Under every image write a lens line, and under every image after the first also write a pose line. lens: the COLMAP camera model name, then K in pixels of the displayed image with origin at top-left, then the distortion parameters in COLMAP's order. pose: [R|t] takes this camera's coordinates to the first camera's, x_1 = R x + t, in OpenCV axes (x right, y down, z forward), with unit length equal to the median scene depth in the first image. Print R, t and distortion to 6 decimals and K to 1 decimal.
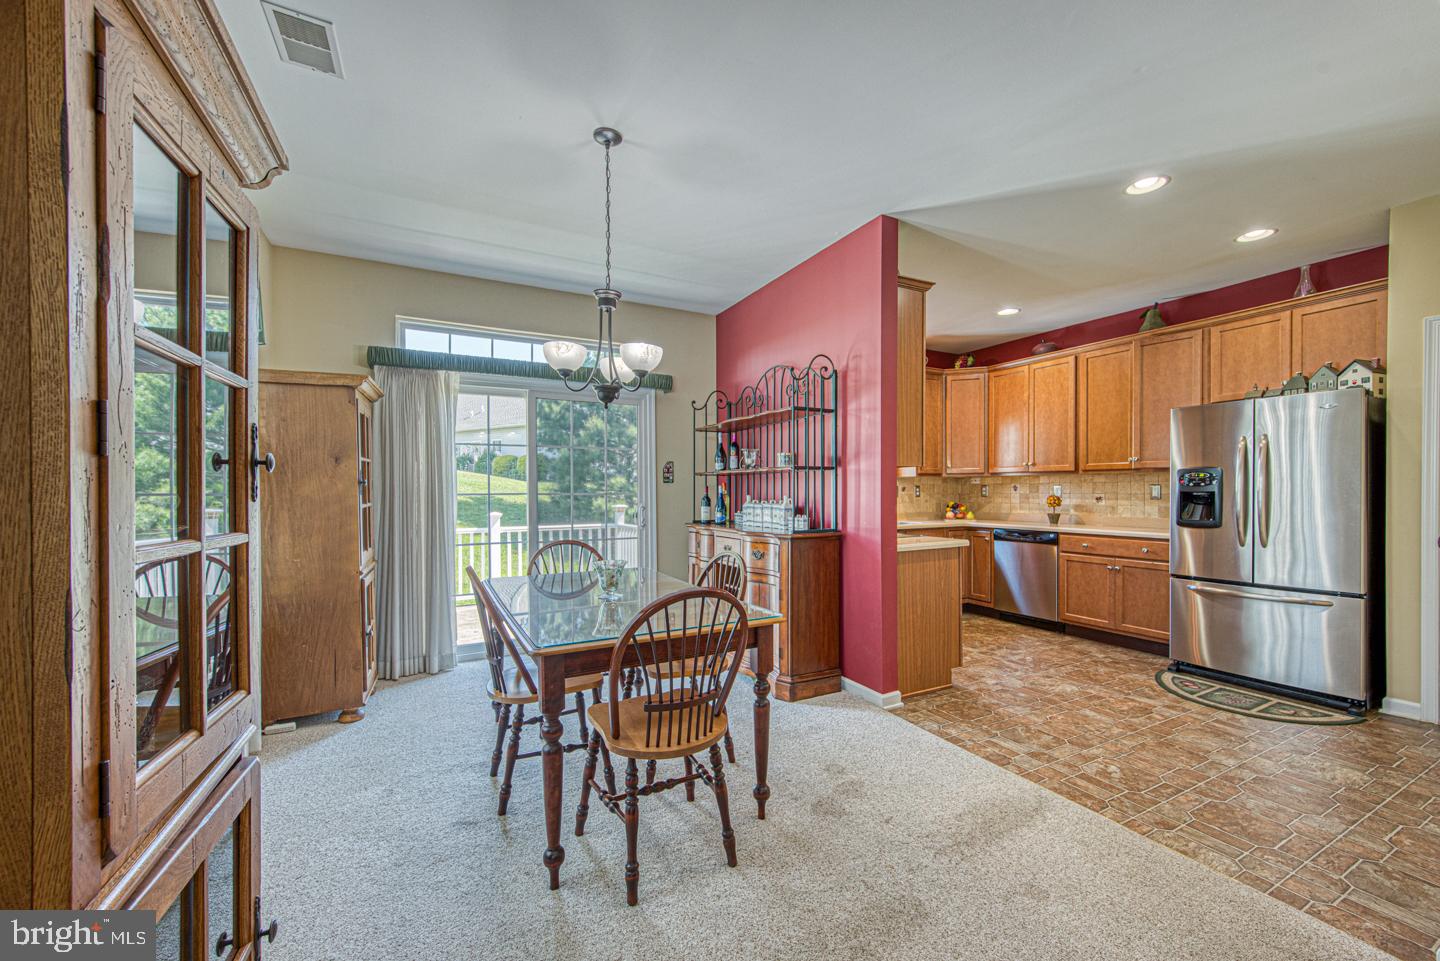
lens RADIAL K [[542.4, 0, 705.4], [0, 542.4, 495.0], [0, 0, 1]] dist [-0.000343, -0.000020]
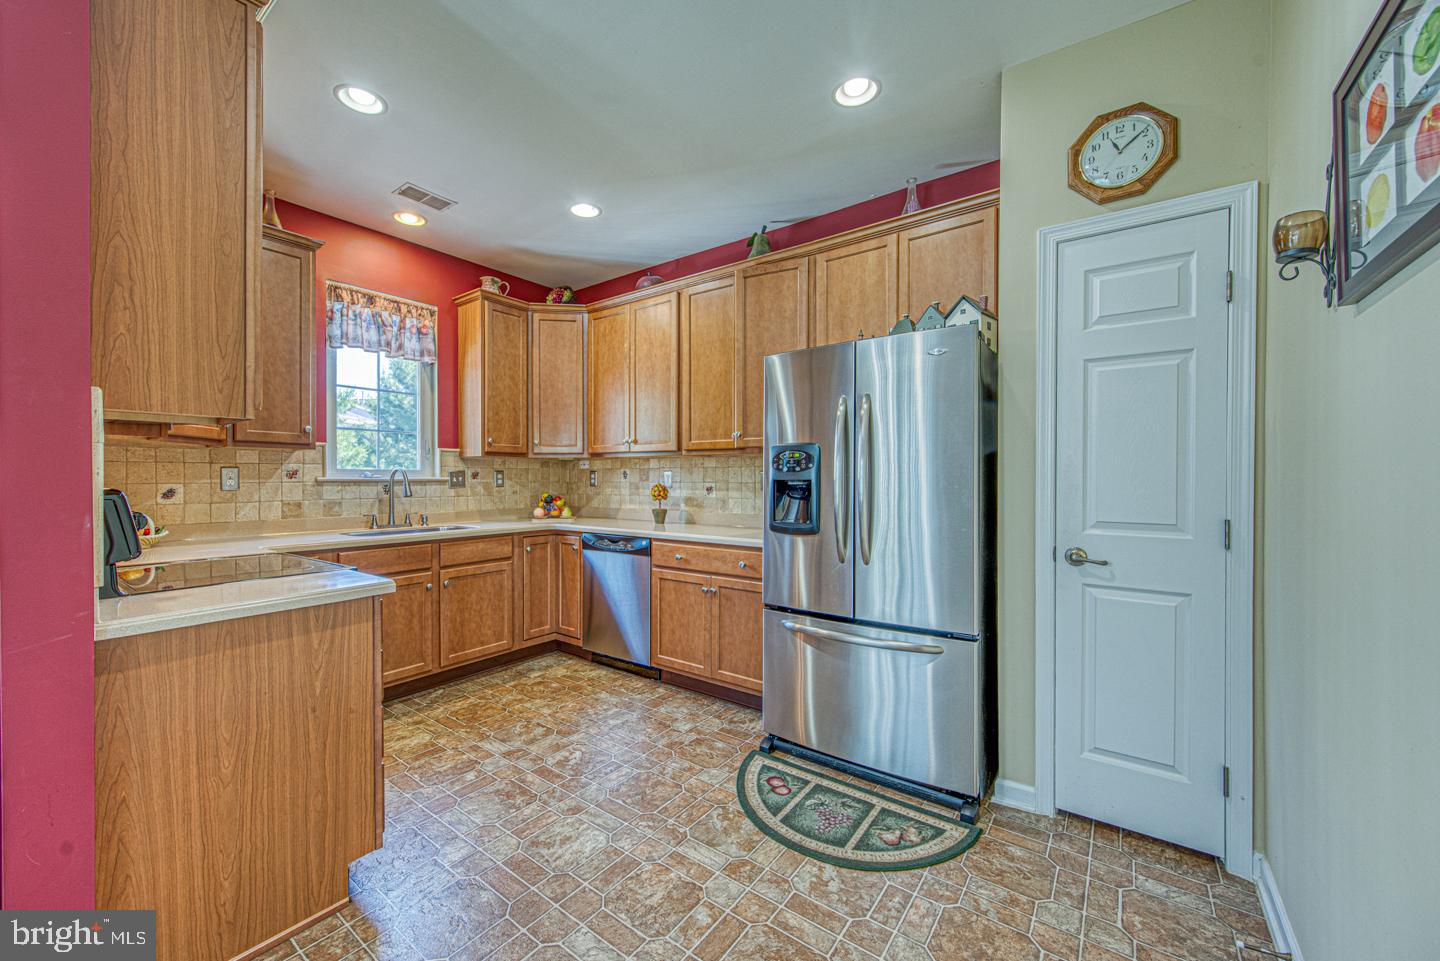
lens RADIAL K [[568.5, 0, 658.8], [0, 568.5, 481.7], [0, 0, 1]] dist [0.000360, -0.000151]
pose [[0.913758, 0.000710, 0.406259, 0.401563], [0.000035, 0.999998, -0.001826, -0.002277], [-0.406259, 0.001683, 0.913756, 0.364273]]
